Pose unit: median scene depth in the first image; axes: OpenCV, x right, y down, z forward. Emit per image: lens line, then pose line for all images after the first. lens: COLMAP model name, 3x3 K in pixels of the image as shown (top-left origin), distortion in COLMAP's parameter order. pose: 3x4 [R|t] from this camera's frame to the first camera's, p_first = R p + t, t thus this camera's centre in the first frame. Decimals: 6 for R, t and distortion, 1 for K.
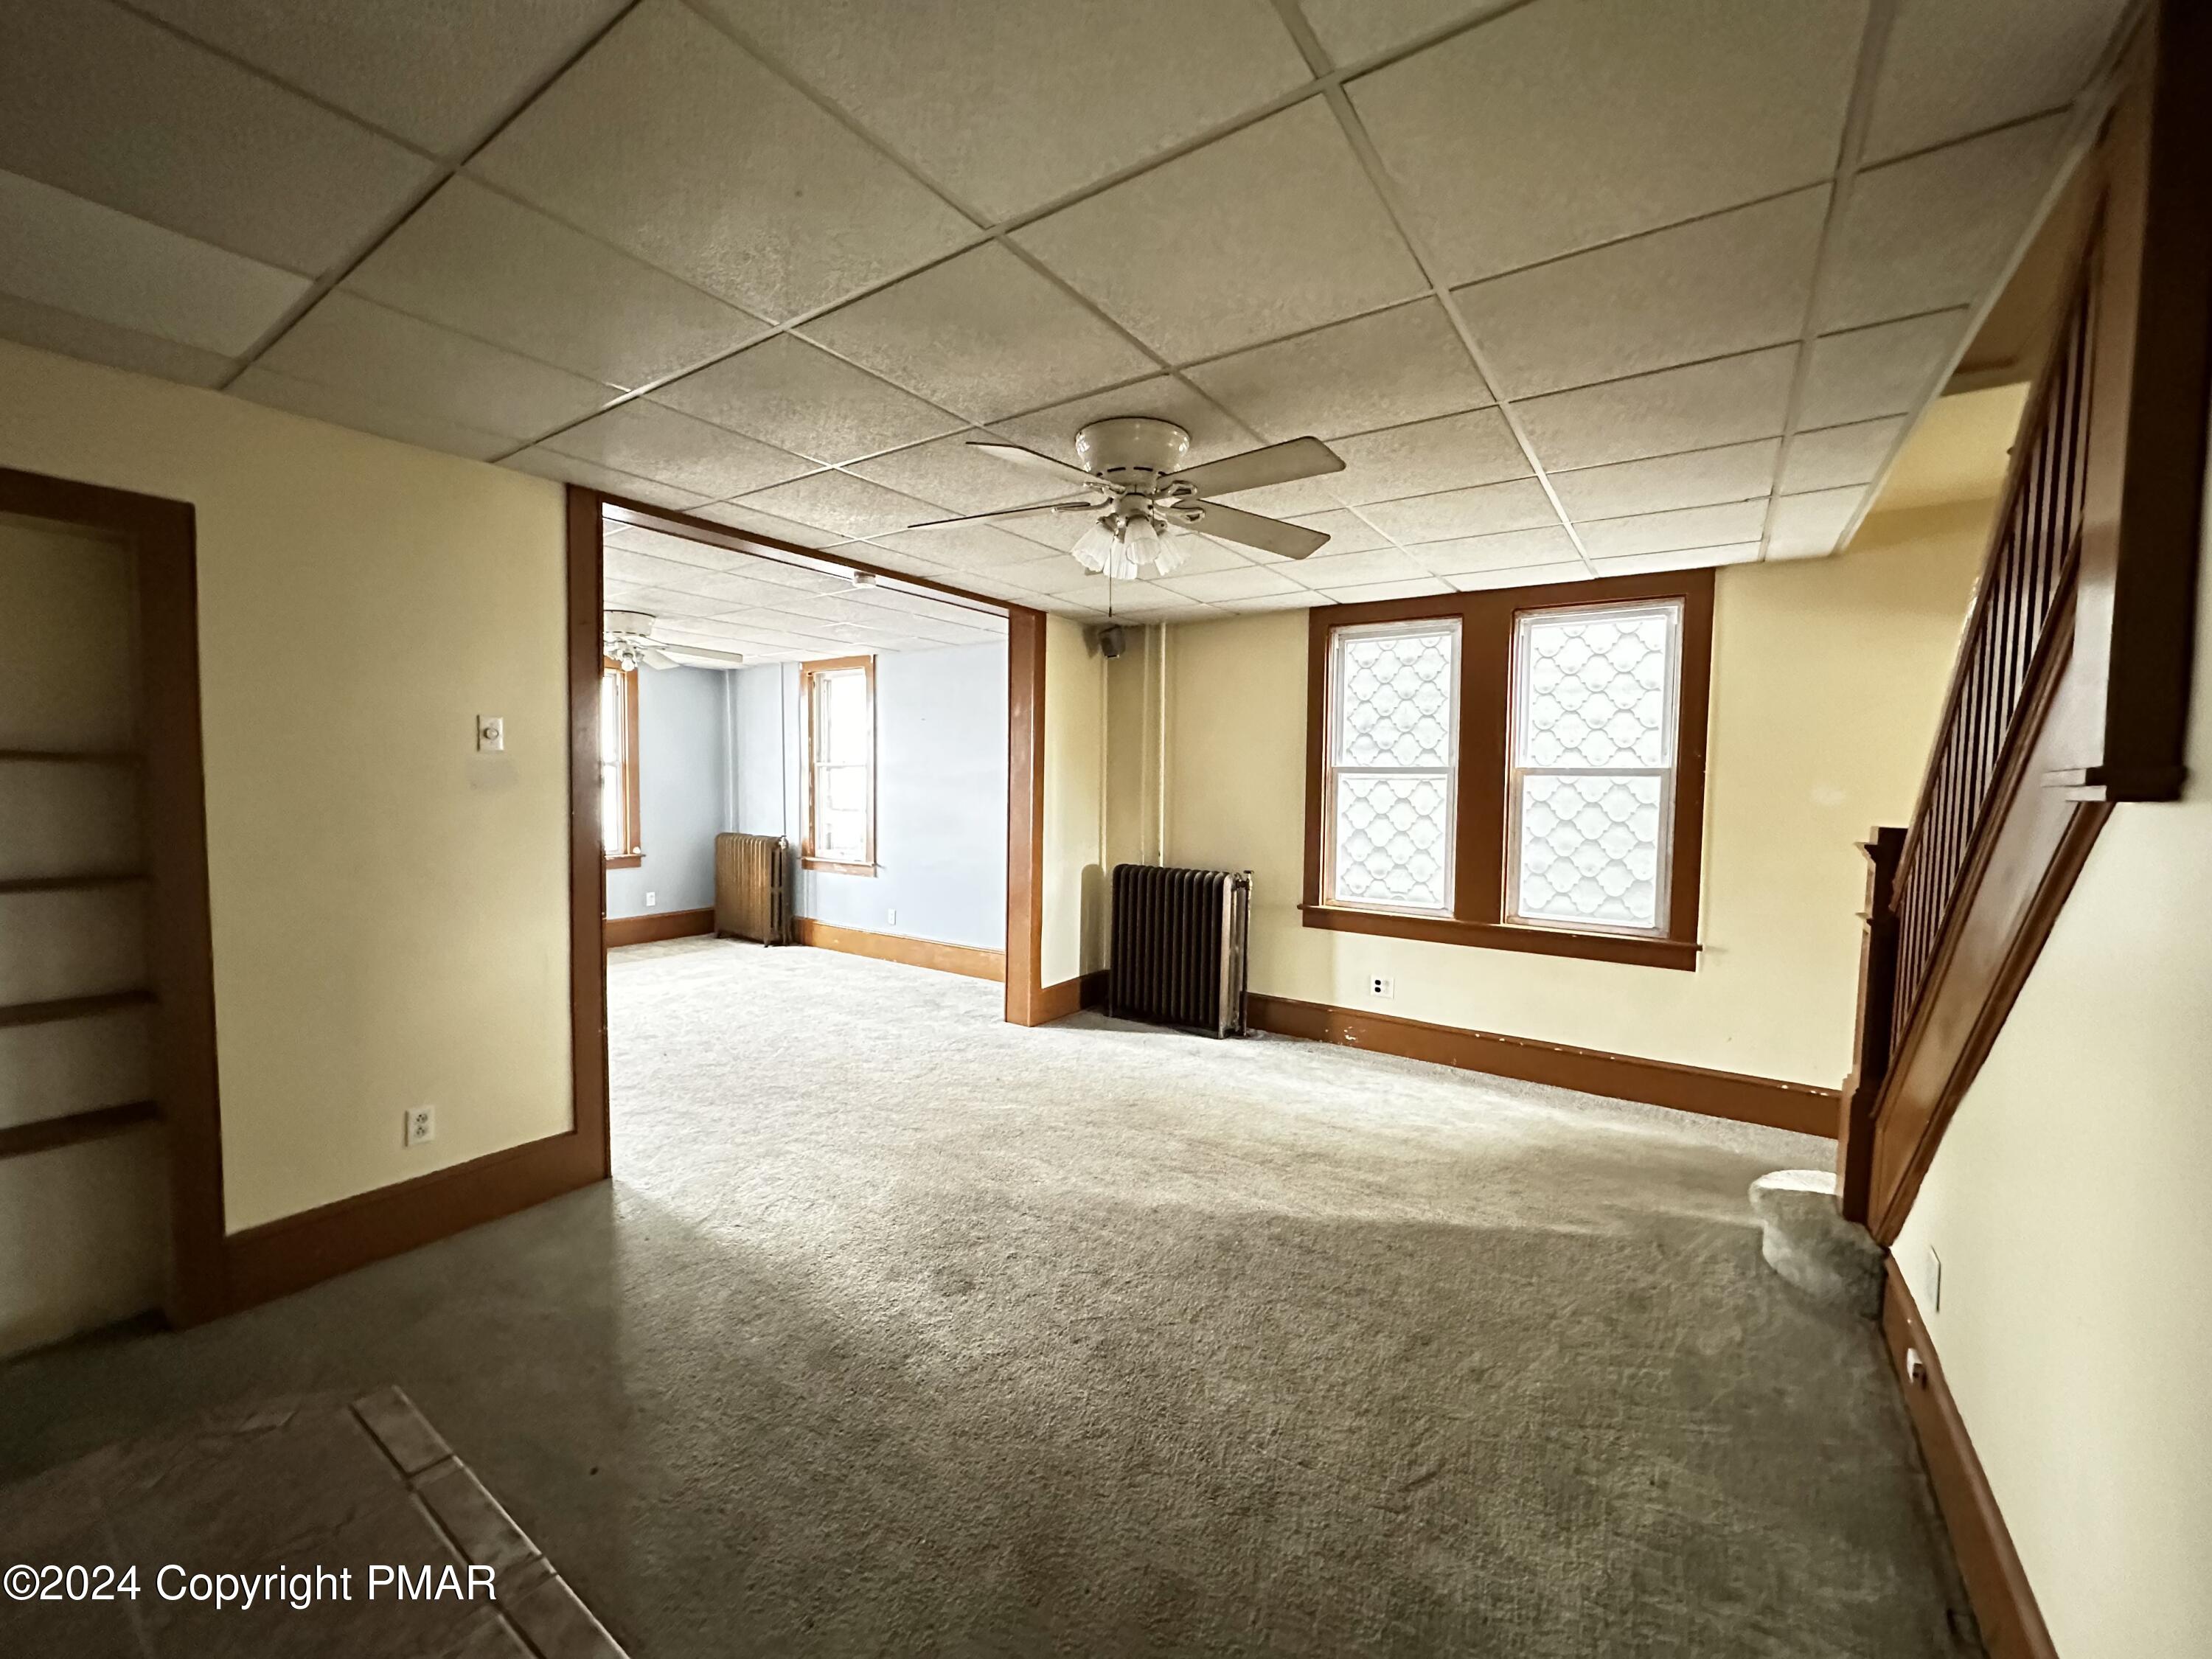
lens RADIAL K [[878.6, 0, 1111.4], [0, 878.6, 830.7], [0, 0, 1]] dist [-0.004732, 0.000171]
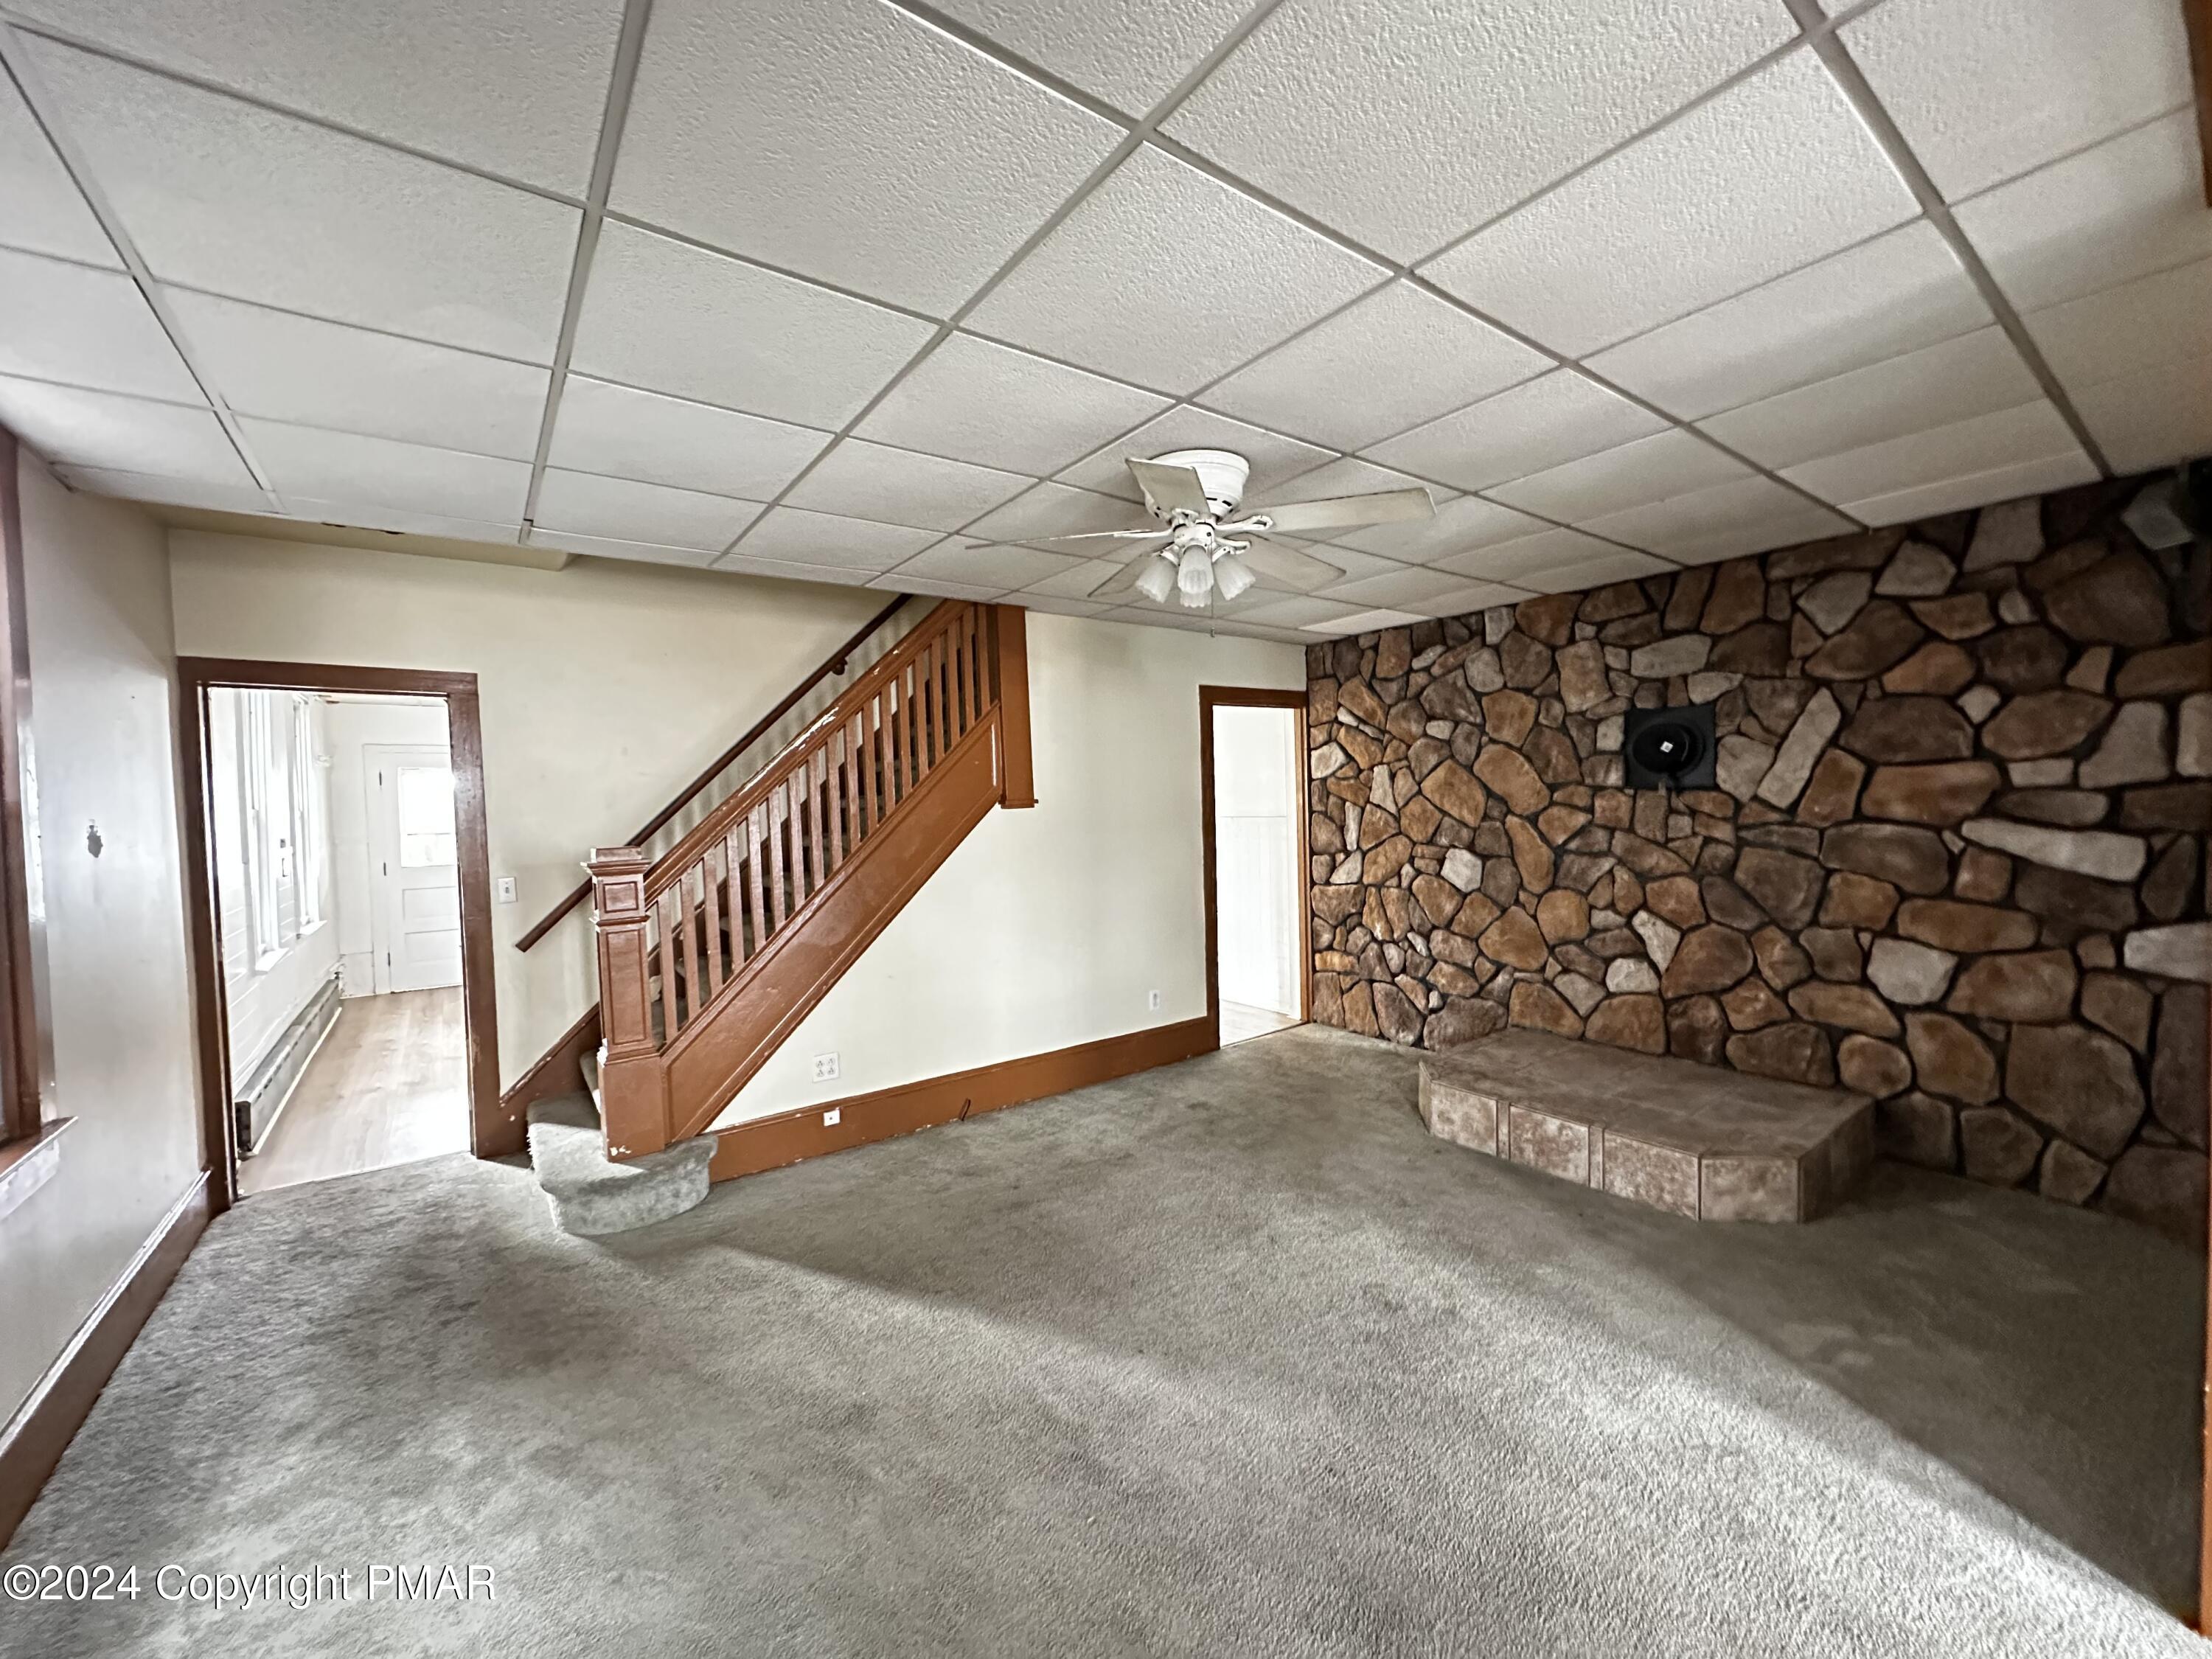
lens RADIAL K [[878.6, 0, 1110.8], [0, 878.6, 826.9], [0, 0, 1]] dist [-0.004732, 0.000171]
pose [[-0.942545, 0.003049, 0.334066, -0.141941], [0.035057, 0.995340, 0.089825, -0.081346], [-0.332235, 0.096375, -0.938260, 1.302603]]
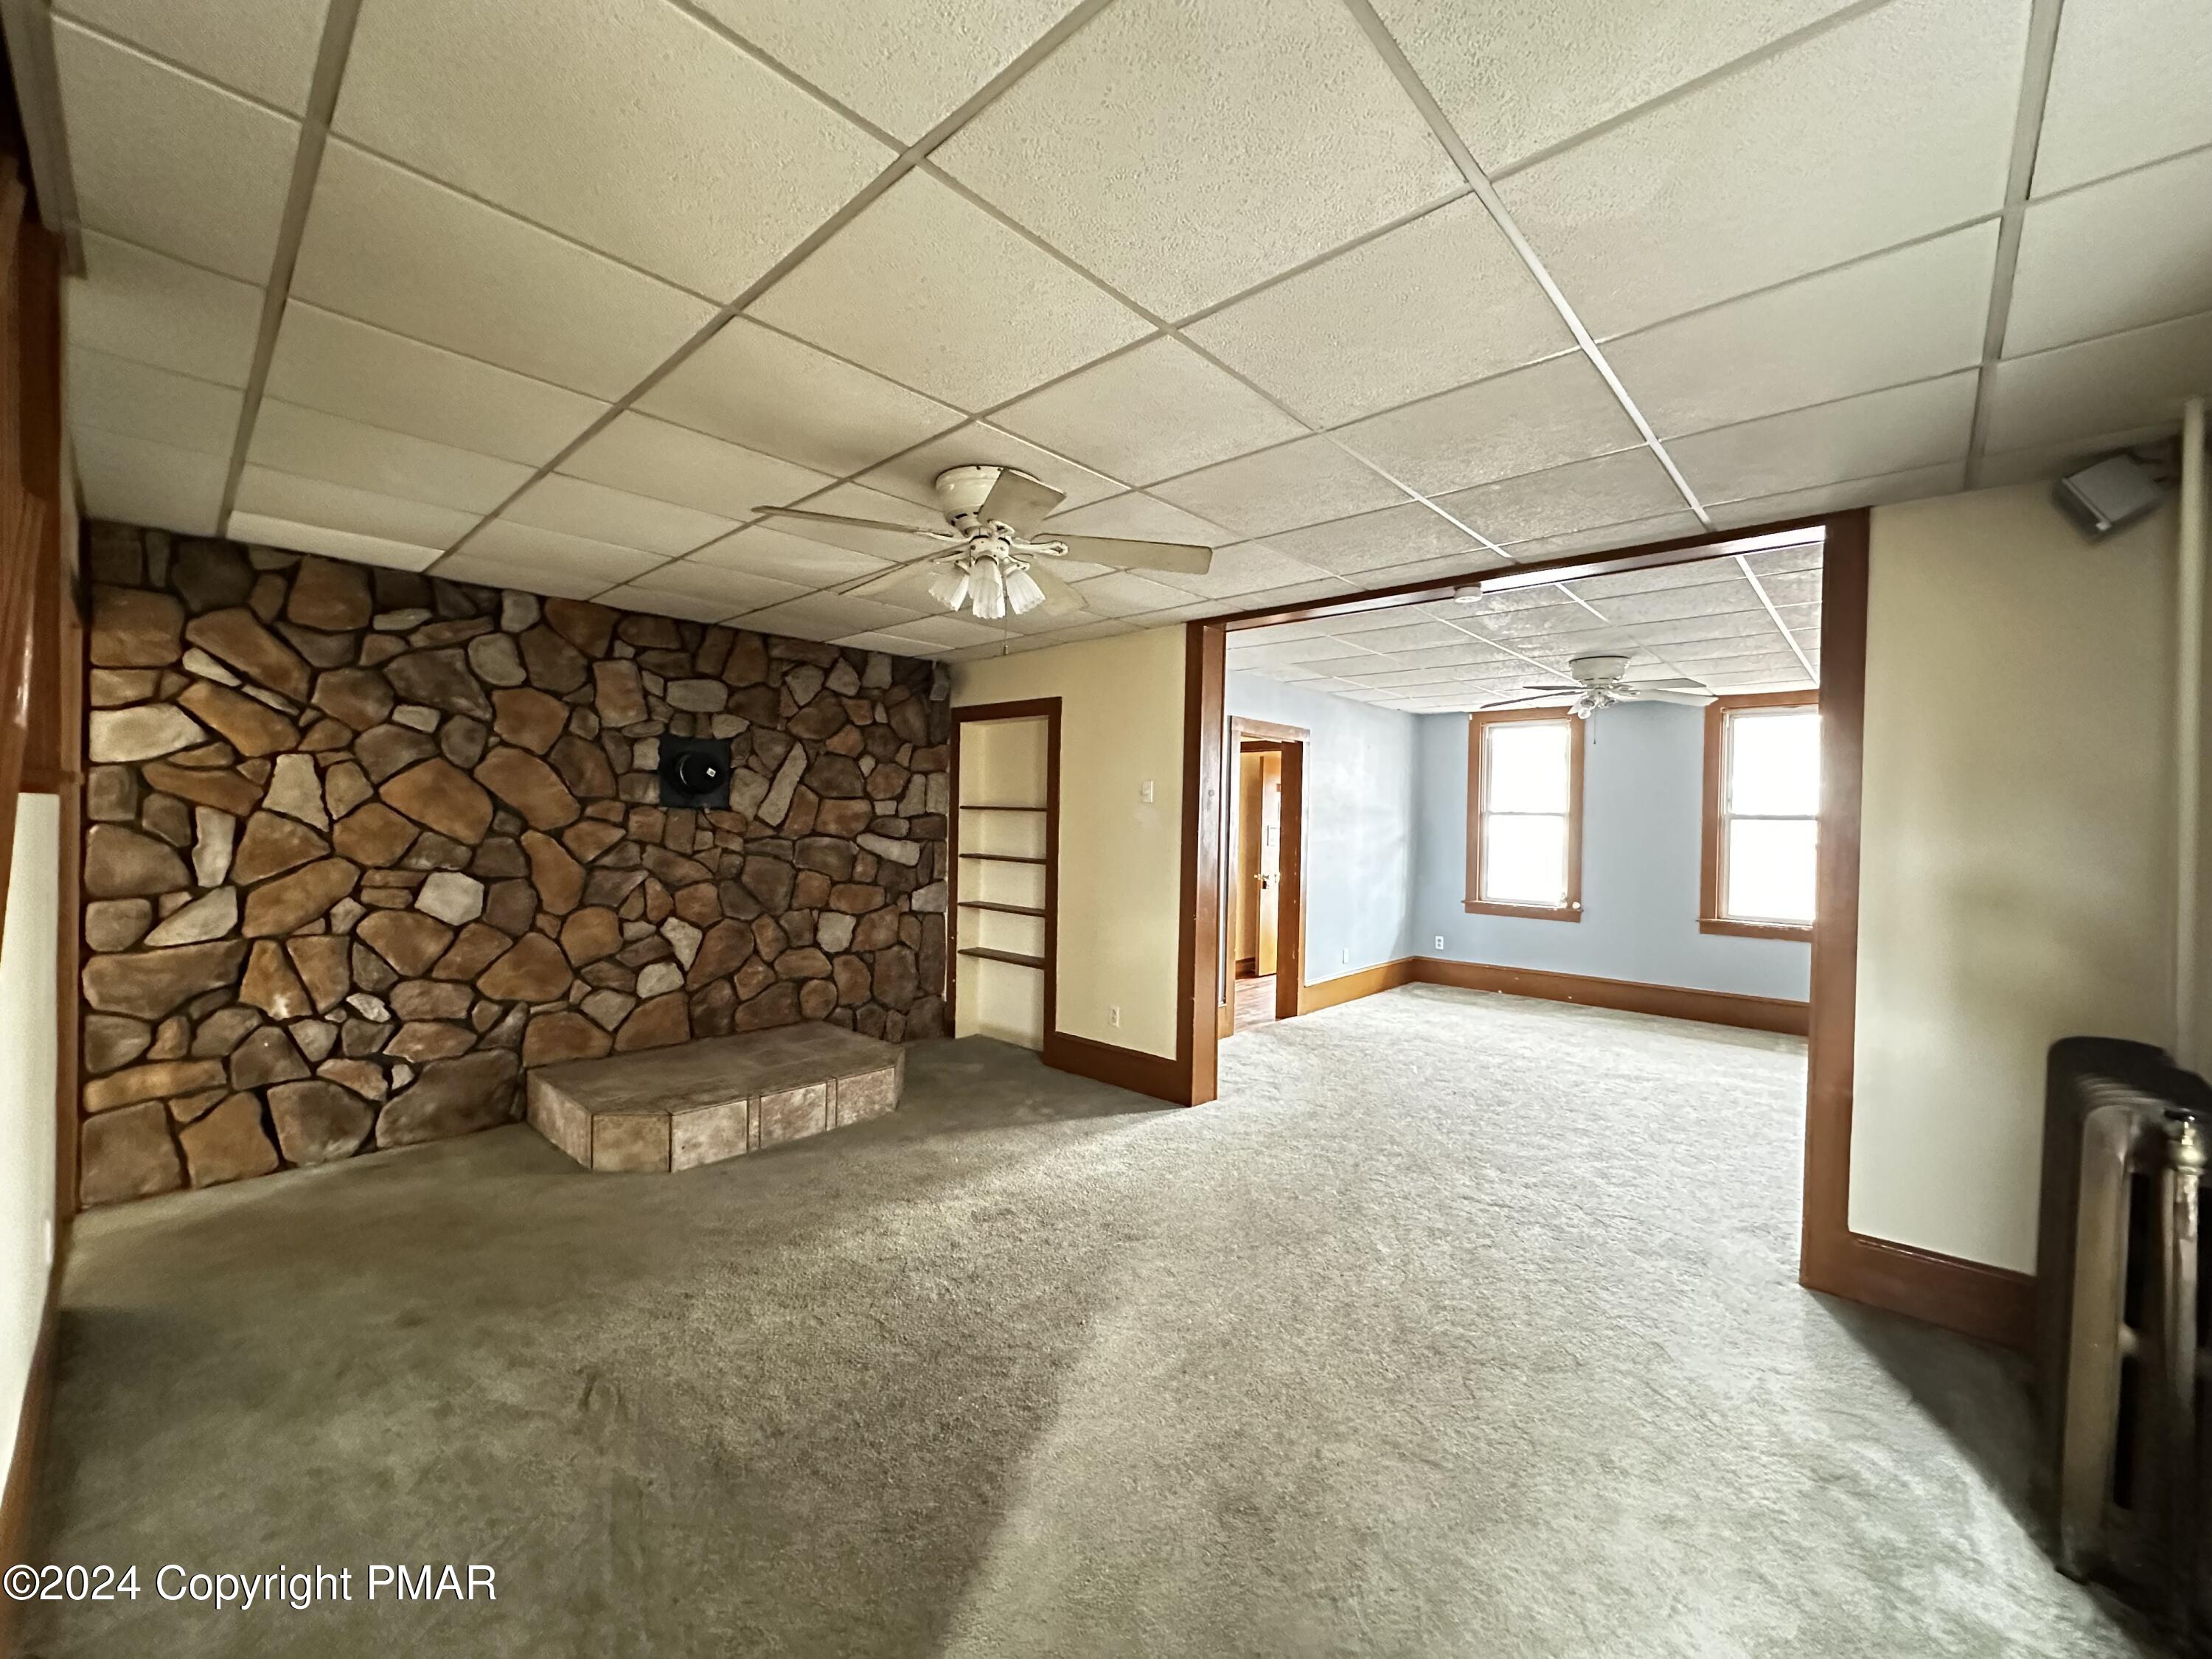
lens RADIAL K [[878.6, 0, 1110.3], [0, 878.6, 828.3], [0, 0, 1]] dist [-0.004732, 0.000171]
pose [[-0.143871, -0.003090, -0.989592, 0.672469], [-0.077633, 0.996948, 0.008173, -0.037088], [0.986547, 0.078001, -0.143671, 0.851526]]
